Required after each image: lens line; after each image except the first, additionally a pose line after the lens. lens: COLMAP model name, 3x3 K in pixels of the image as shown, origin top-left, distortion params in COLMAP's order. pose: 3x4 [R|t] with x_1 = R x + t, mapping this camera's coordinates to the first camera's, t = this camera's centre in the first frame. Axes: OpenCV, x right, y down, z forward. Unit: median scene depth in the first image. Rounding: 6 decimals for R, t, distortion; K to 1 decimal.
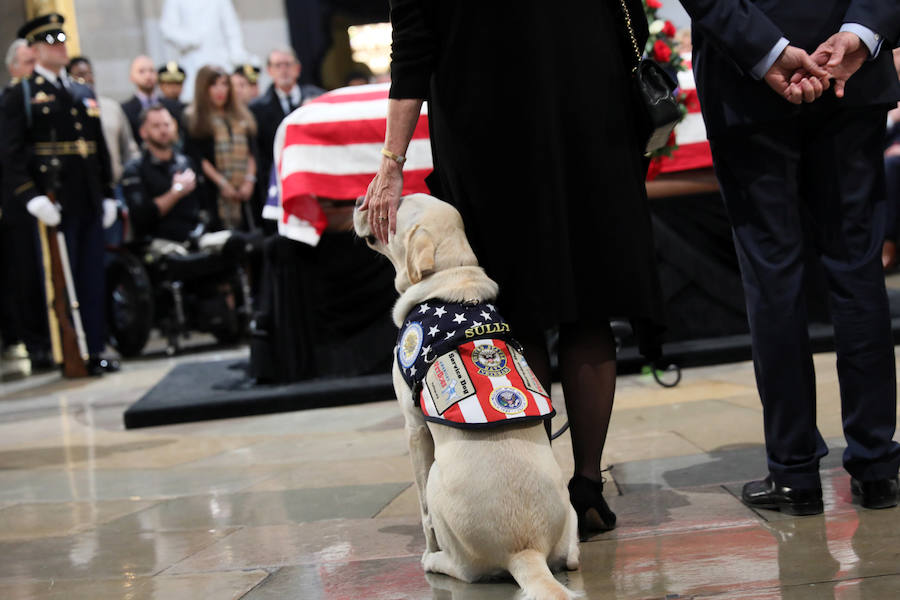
lens RADIAL K [[1914.7, 0, 509.4], [0, 1914.7, 298.8], [0, 0, 1]] dist [0.267282, 0.000000]
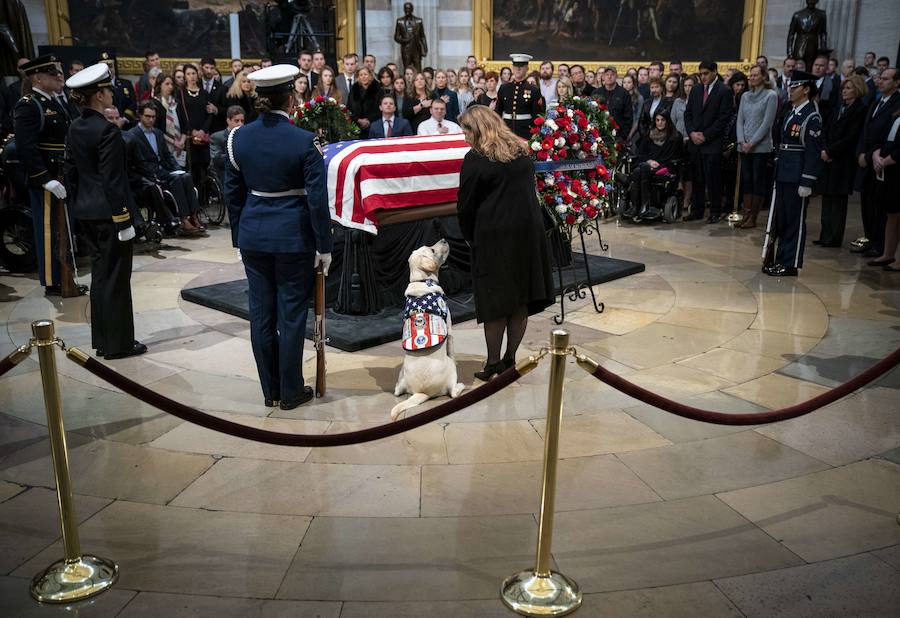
lens RADIAL K [[908.6, 0, 461.0], [0, 908.6, 336.8], [0, 0, 1]] dist [0.033718, 0.000000]
pose [[0.738742, -0.088886, 0.668102, -0.616300], [-0.038685, 0.984040, 0.173694, -0.084609], [-0.672877, -0.154160, 0.723513, 0.310778]]
